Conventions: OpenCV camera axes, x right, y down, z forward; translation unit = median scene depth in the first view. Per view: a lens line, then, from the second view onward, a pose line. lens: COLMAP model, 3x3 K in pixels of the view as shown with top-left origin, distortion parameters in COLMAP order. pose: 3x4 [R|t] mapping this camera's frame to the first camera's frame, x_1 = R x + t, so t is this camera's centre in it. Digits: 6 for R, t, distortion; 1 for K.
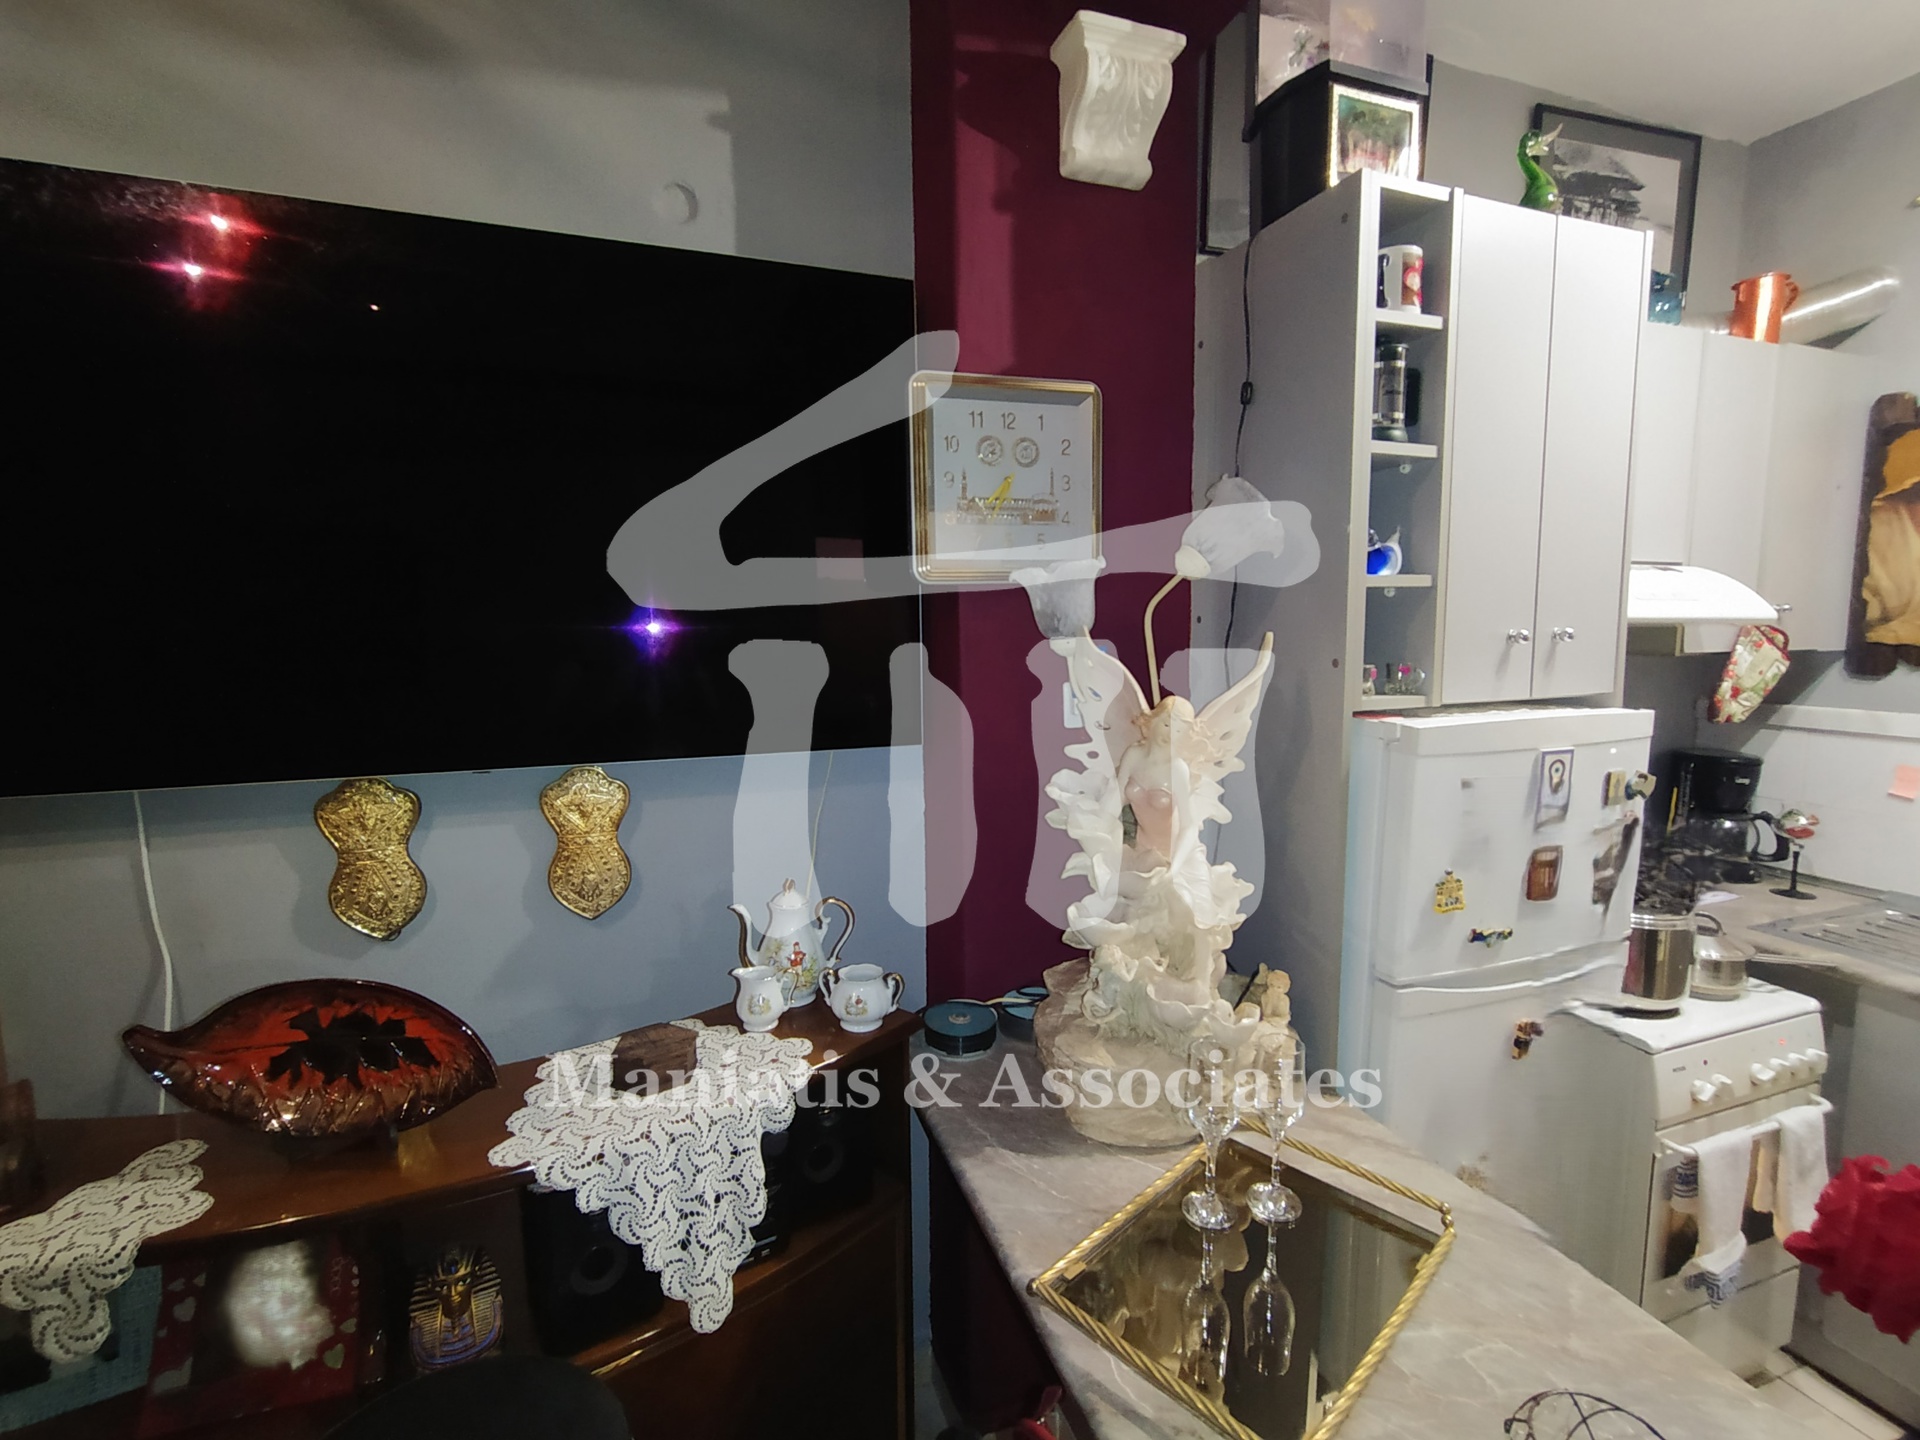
lens RADIAL K [[869.7, 0, 961.2], [0, 869.7, 717.8], [0, 0, 1]] dist [-0.005345, 0.003455]
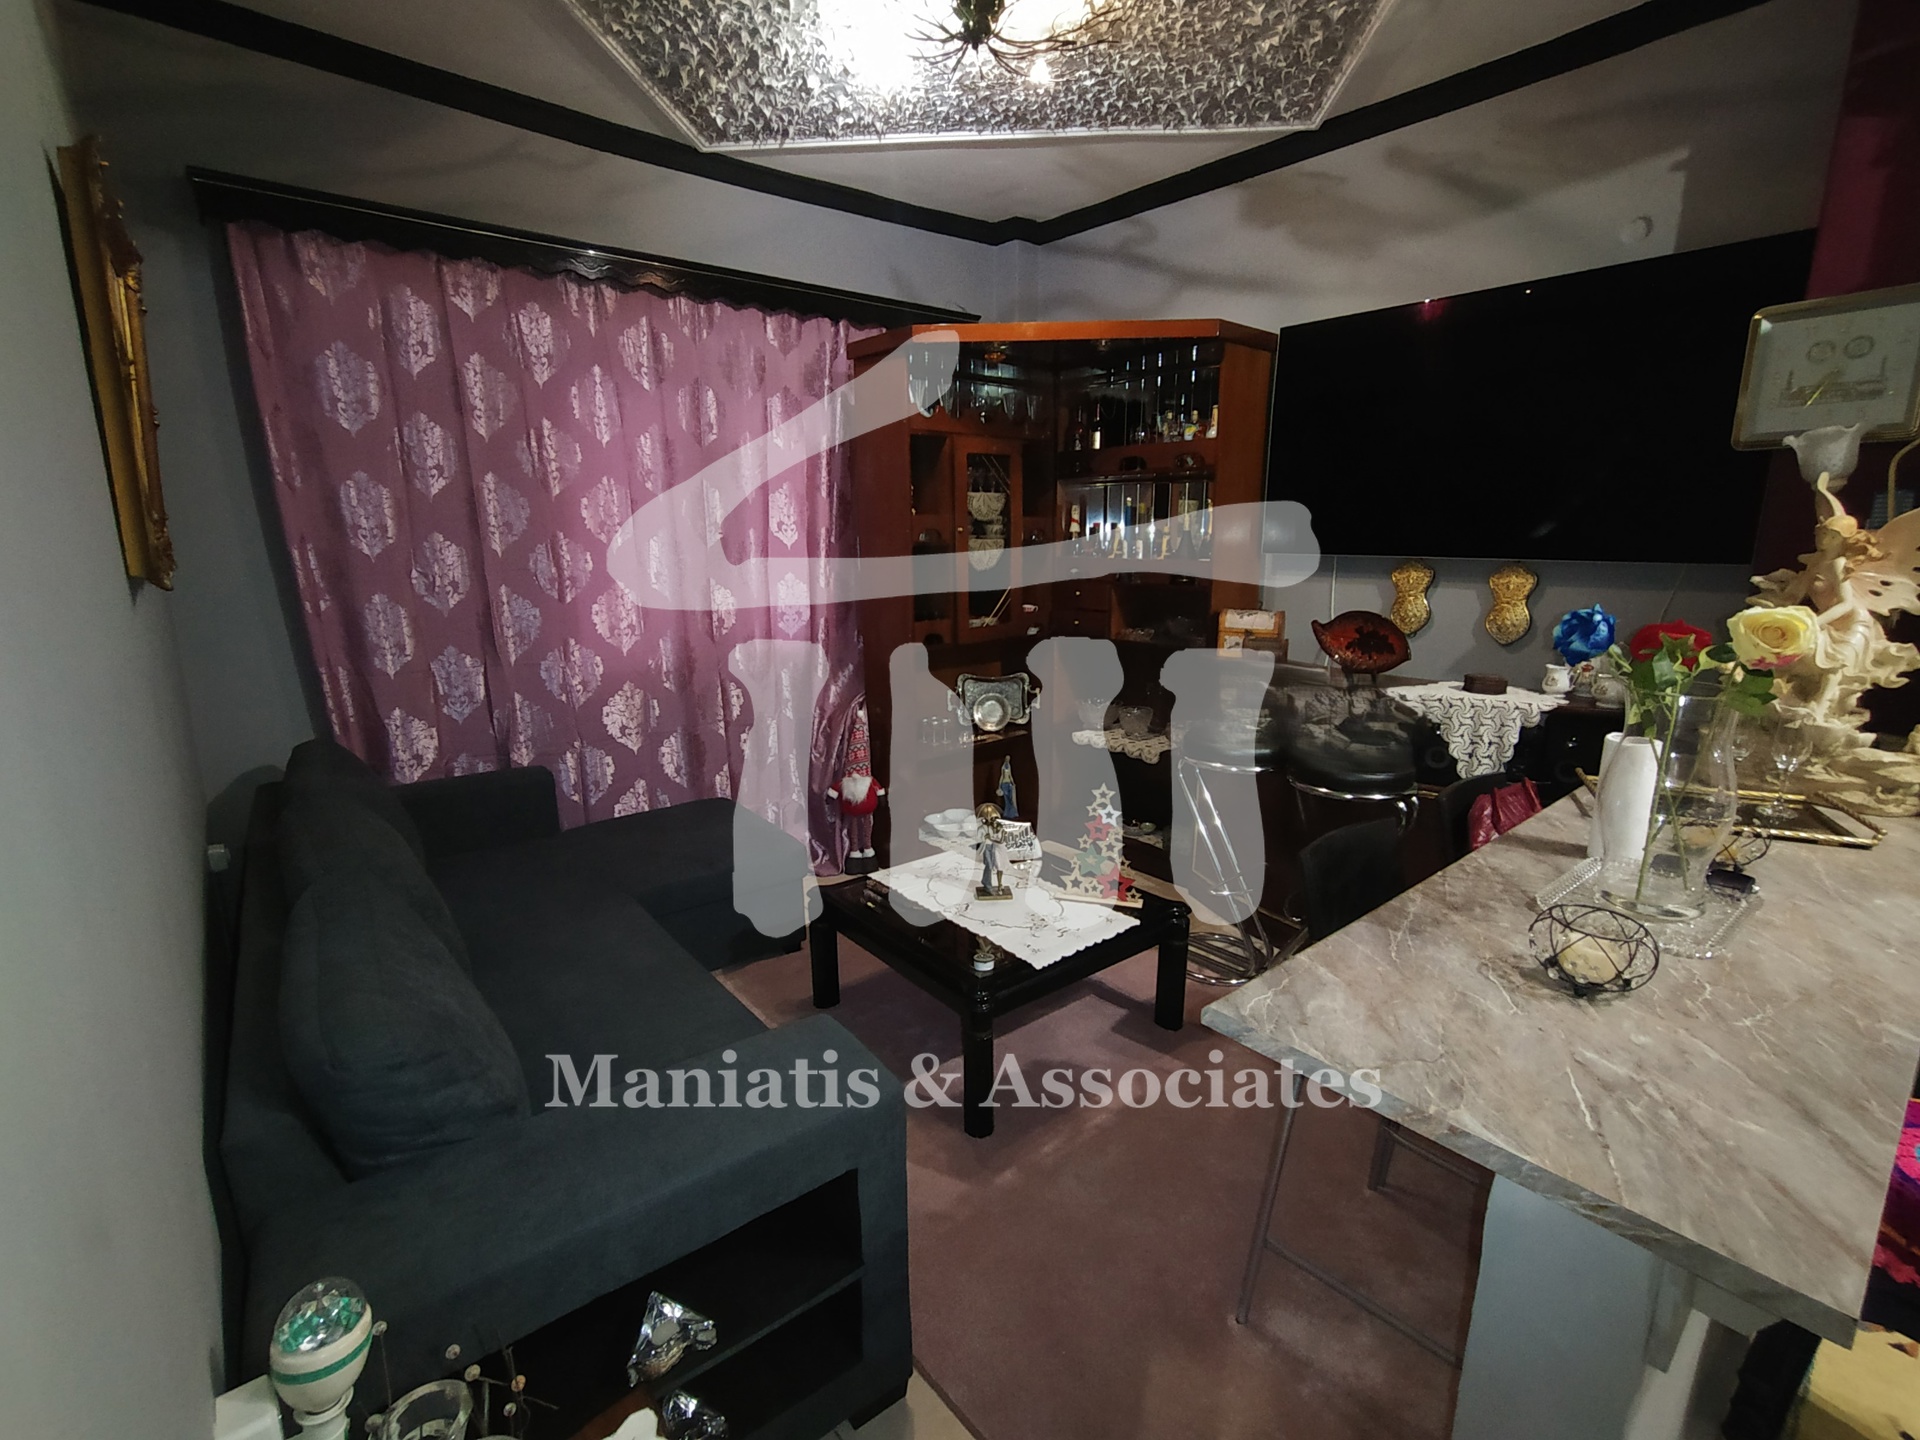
lens RADIAL K [[870.8, 0, 963.5], [0, 870.8, 716.4], [0, 0, 1]] dist [-0.007766, 0.005755]
pose [[0.345040, 0.206753, -0.915533, 1.072170], [-0.105231, 0.977808, 0.181158, 0.187736], [0.932670, 0.033836, 0.359139, -0.891254]]
